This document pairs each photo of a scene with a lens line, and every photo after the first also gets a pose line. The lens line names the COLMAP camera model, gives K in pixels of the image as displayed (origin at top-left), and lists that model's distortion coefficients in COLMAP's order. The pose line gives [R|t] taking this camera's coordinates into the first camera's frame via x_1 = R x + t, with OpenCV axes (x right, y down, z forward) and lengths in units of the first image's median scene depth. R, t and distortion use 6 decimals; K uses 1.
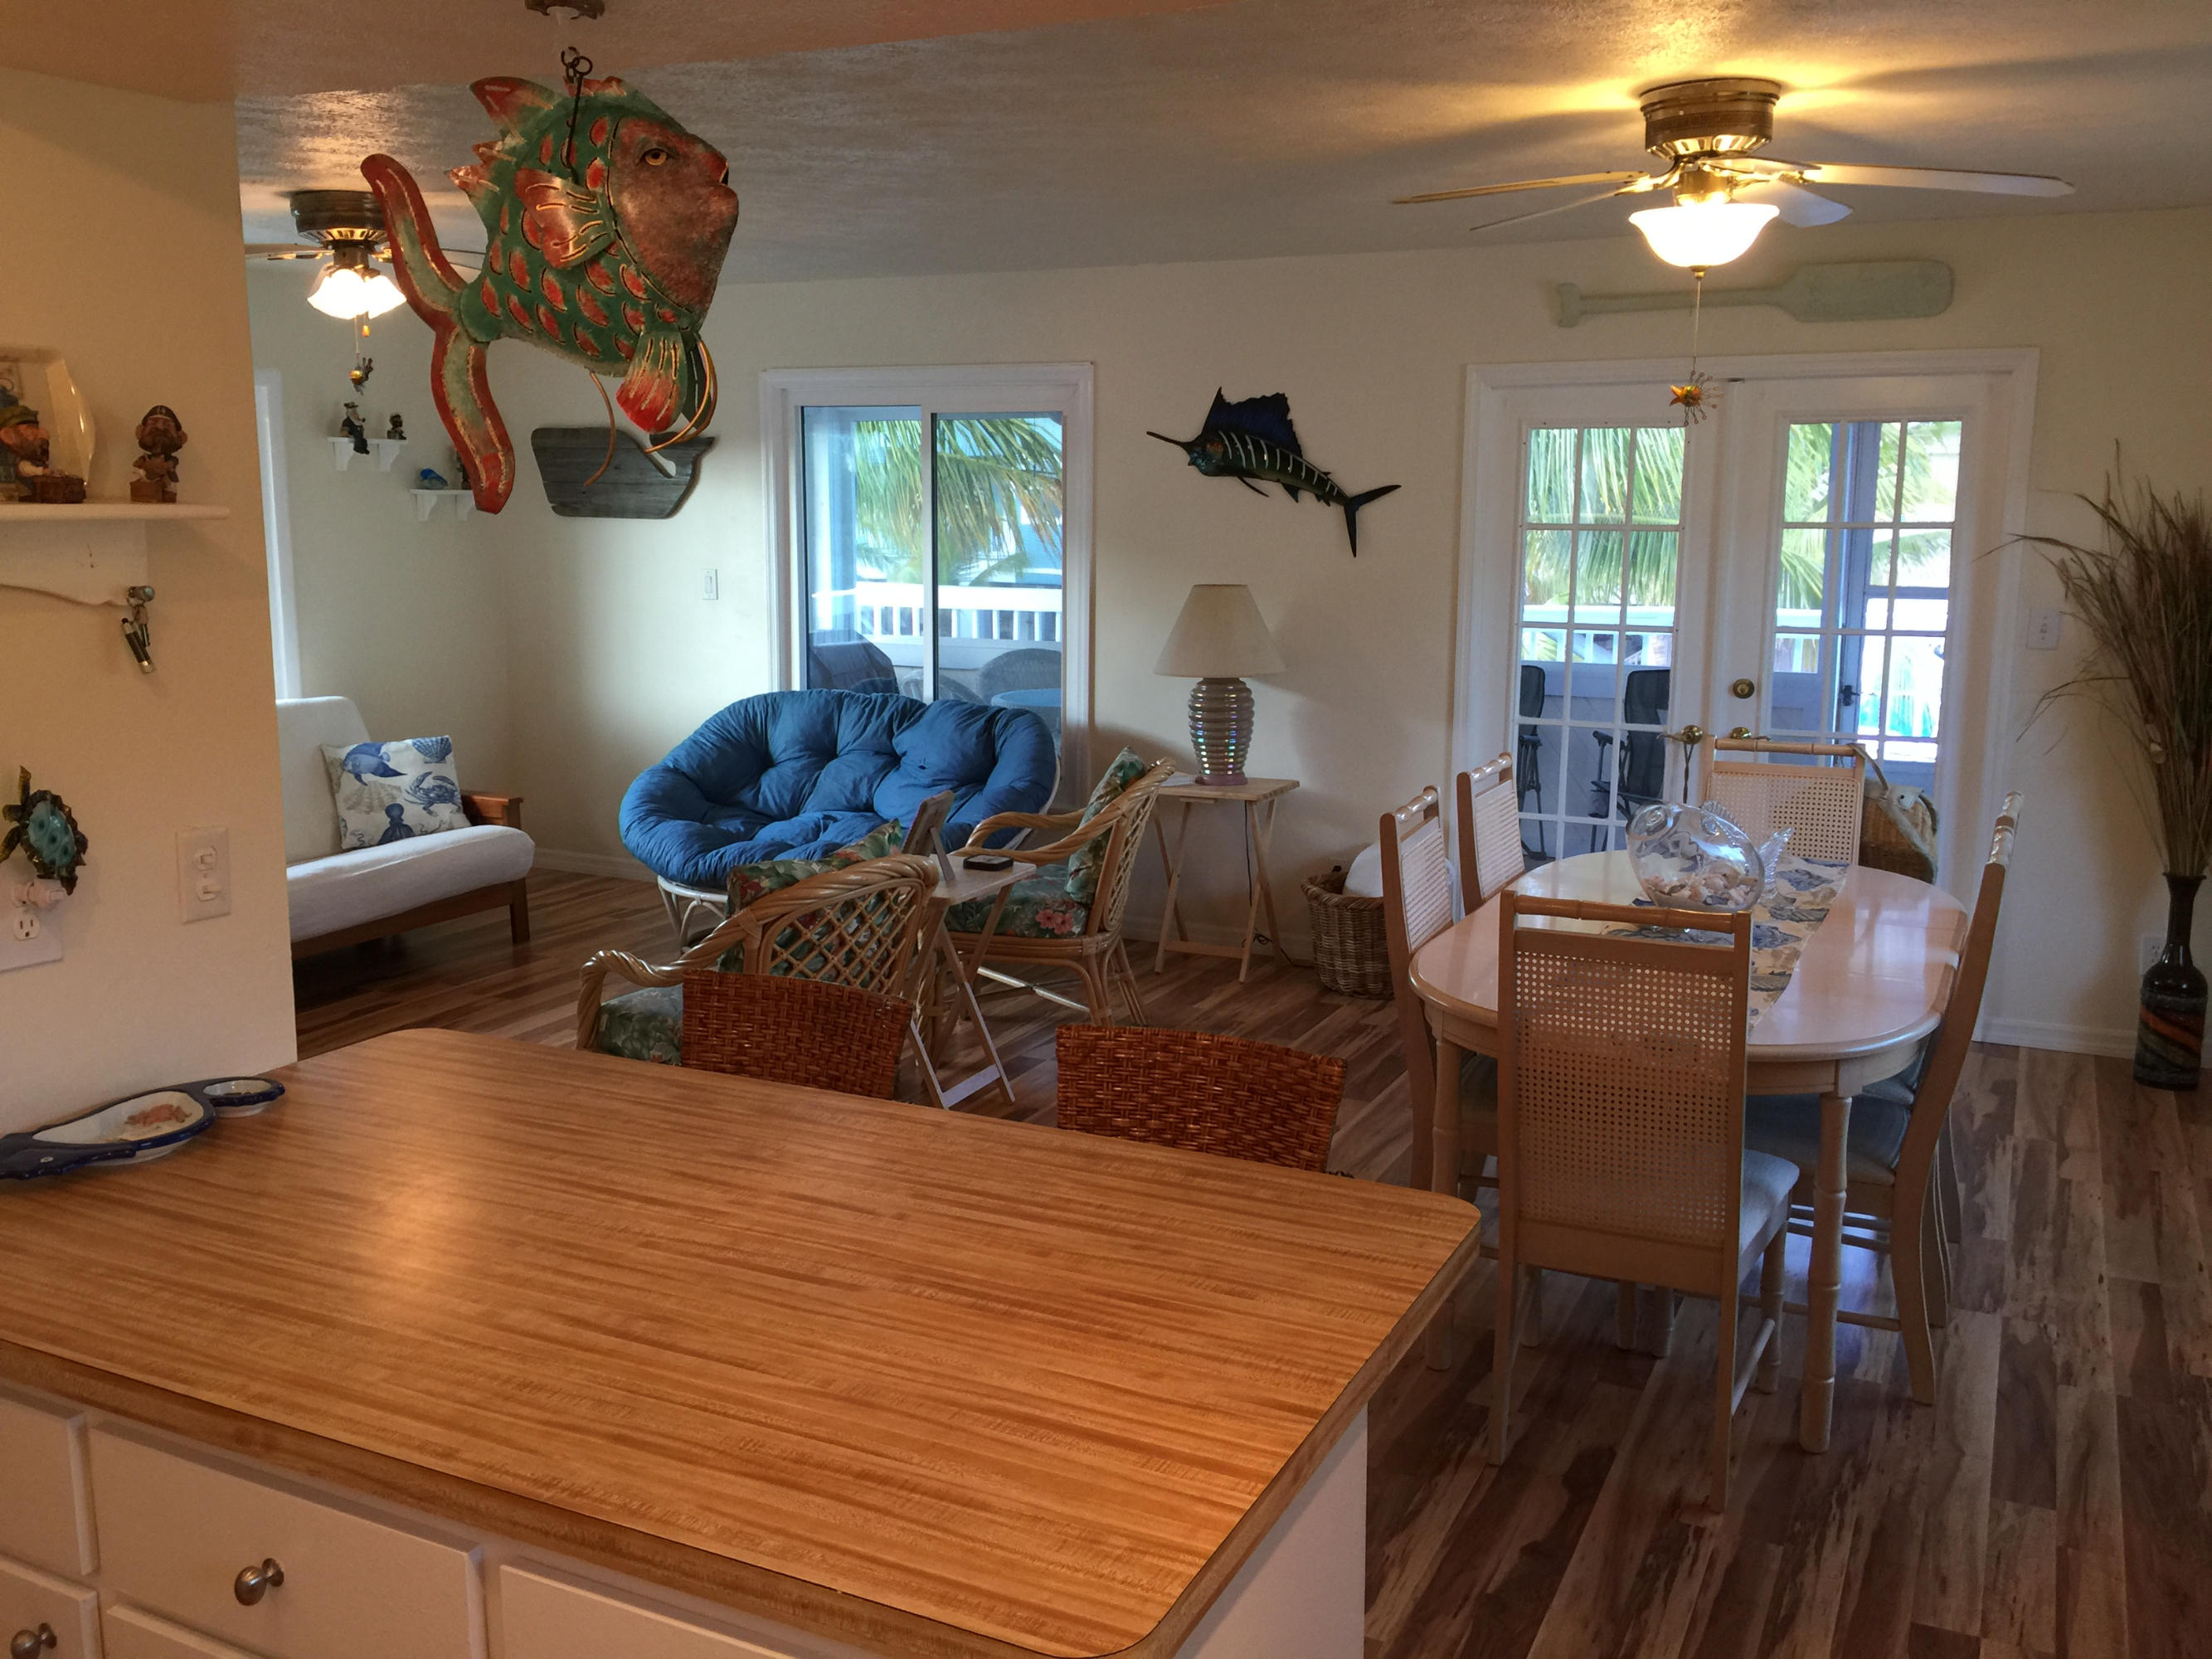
lens RADIAL K [[1889.3, 0, 1116.4], [0, 1889.3, 846.0], [0, 0, 1]] dist [0.078250, -0.103779]
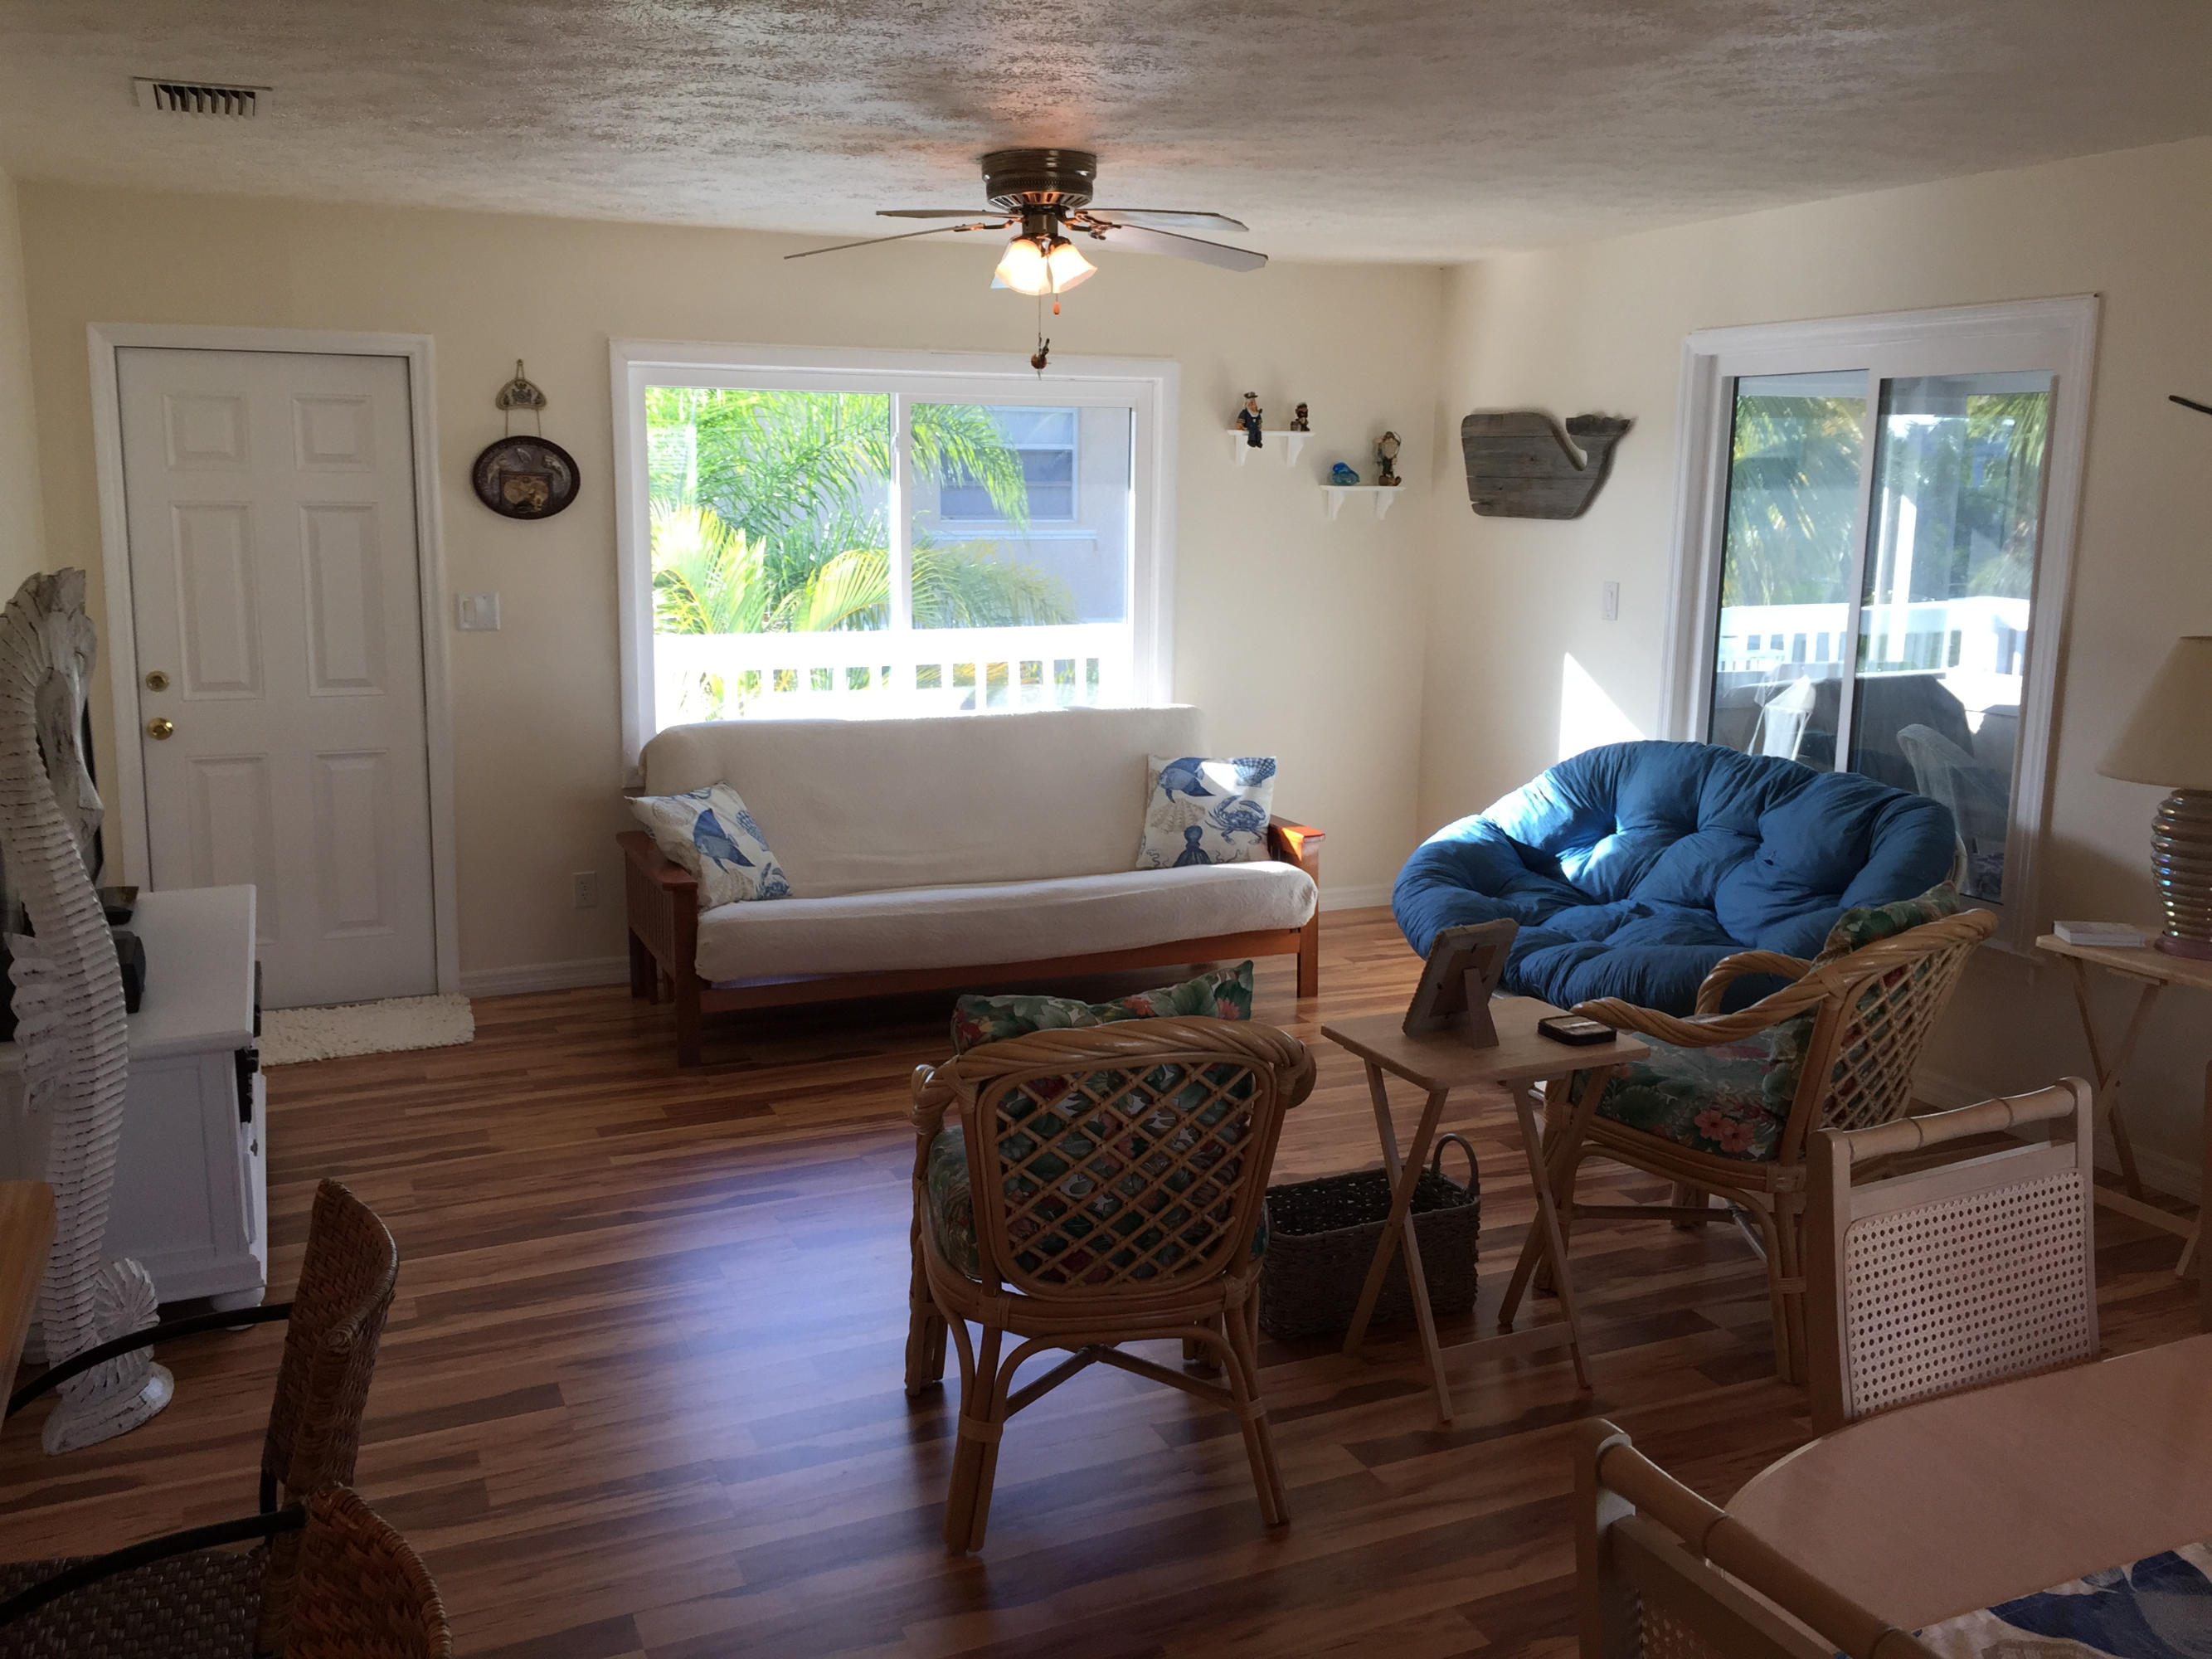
lens RADIAL K [[1889.3, 0, 1099.2], [0, 1889.3, 833.8], [0, 0, 1]] dist [0.078250, -0.103779]
pose [[0.758214, 0.124255, -0.640056, 0.170679], [-0.126396, 0.991062, 0.042667, -0.050878], [0.639637, 0.048550, 0.767142, 0.265128]]
